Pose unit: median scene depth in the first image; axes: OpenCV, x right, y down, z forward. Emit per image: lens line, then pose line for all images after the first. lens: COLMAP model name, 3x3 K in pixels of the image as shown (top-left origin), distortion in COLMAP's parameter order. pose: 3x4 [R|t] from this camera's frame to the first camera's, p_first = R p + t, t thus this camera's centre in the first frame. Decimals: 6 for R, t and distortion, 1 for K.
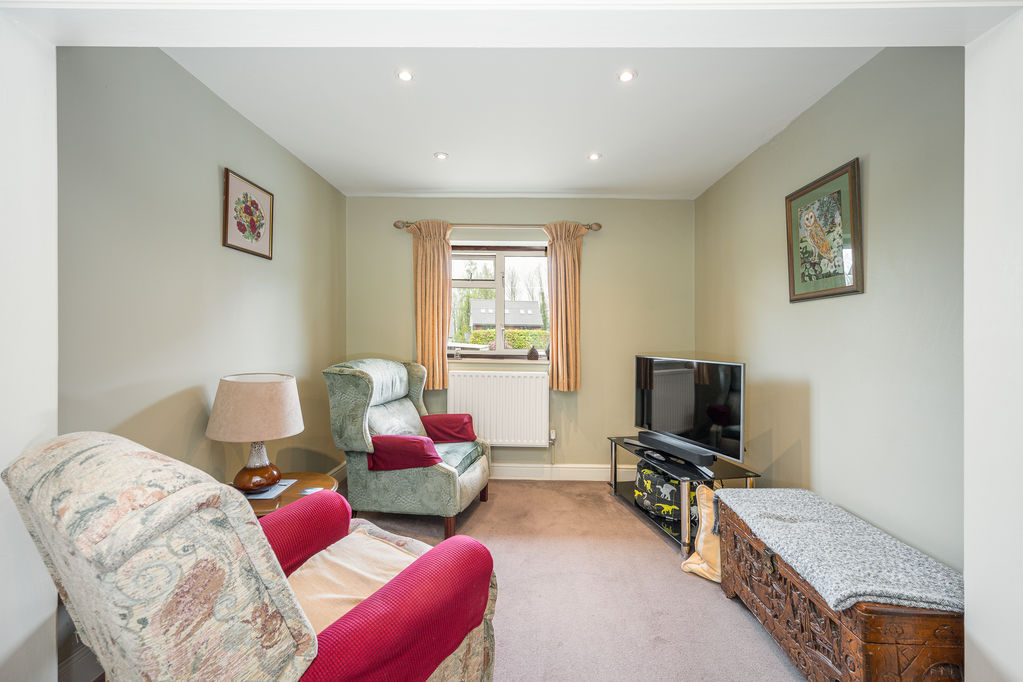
lens RADIAL K [[408.6, 0, 517.6], [0, 408.6, 332.6], [0, 0, 1]] dist [-0.003405, -0.000747]
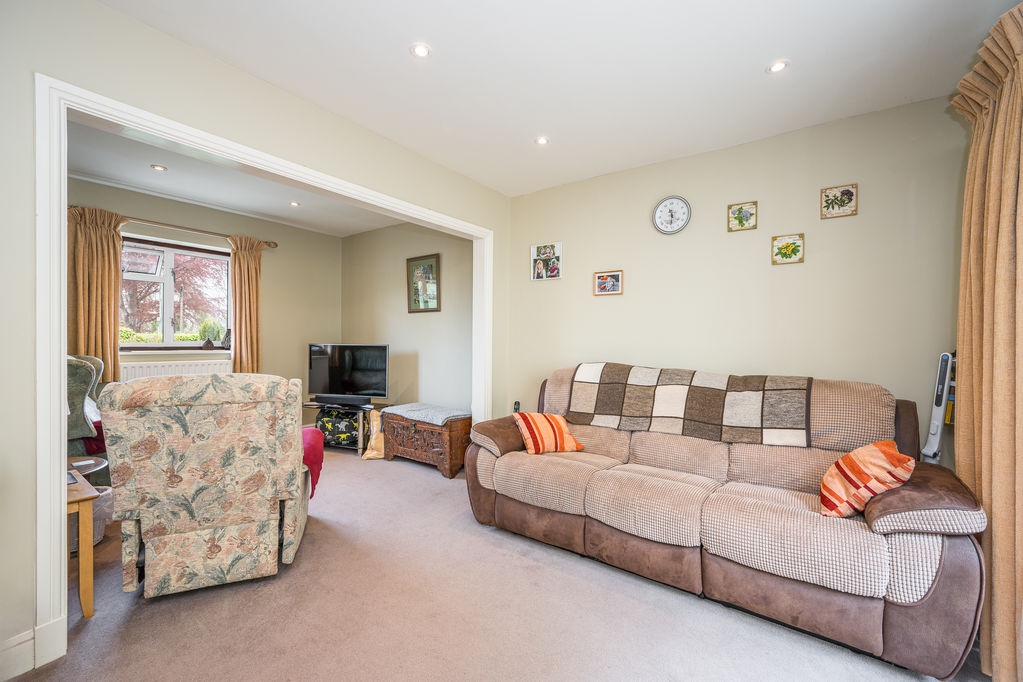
lens RADIAL K [[408.6, 0, 520.0], [0, 408.6, 344.9], [0, 0, 1]] dist [-0.003405, -0.000747]
pose [[0.552869, -0.022060, 0.832976, -0.674120], [-0.009422, 0.999420, 0.032722, 0.010556], [-0.833215, -0.025939, 0.552341, -0.537238]]
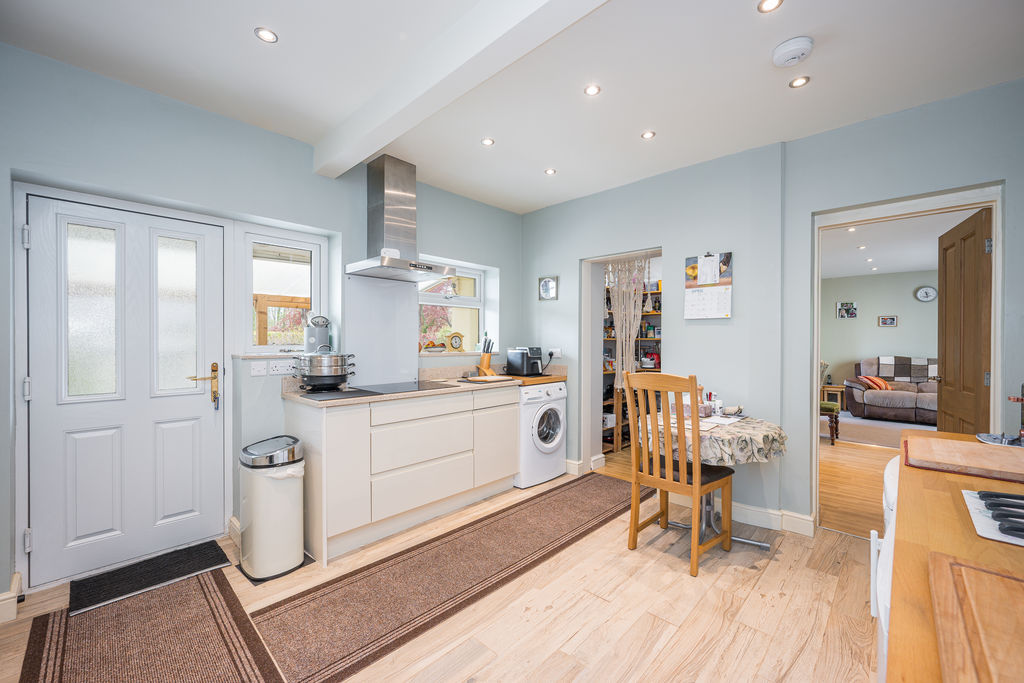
lens RADIAL K [[409.0, 0, 510.9], [0, 409.0, 341.4], [0, 0, 1]] dist [-0.003405, -0.000747]
pose [[0.678156, -0.021412, 0.734606, -3.642059], [0.001362, 0.999610, 0.027879, -0.092339], [-0.734917, -0.017906, 0.677921, -0.010403]]
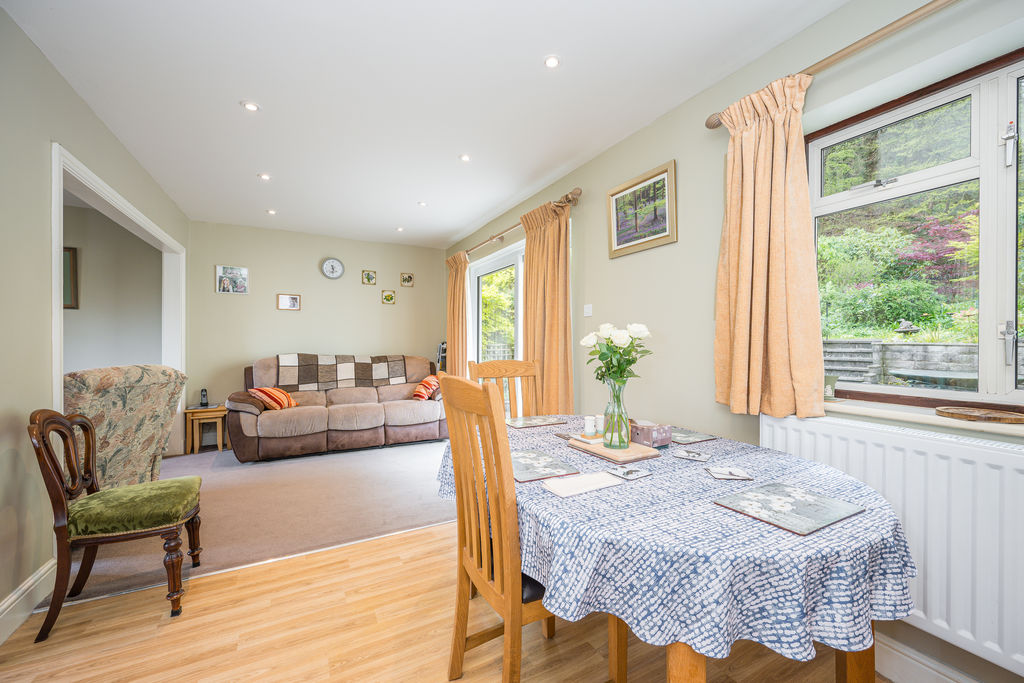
lens RADIAL K [[409.0, 0, 512.9], [0, 409.0, 340.0], [0, 0, 1]] dist [-0.003405, -0.000747]
pose [[-0.501929, -0.018555, 0.864710, -1.787988], [-0.025547, 0.999652, 0.006621, -0.002786], [-0.864532, -0.018767, -0.502228, 0.044892]]
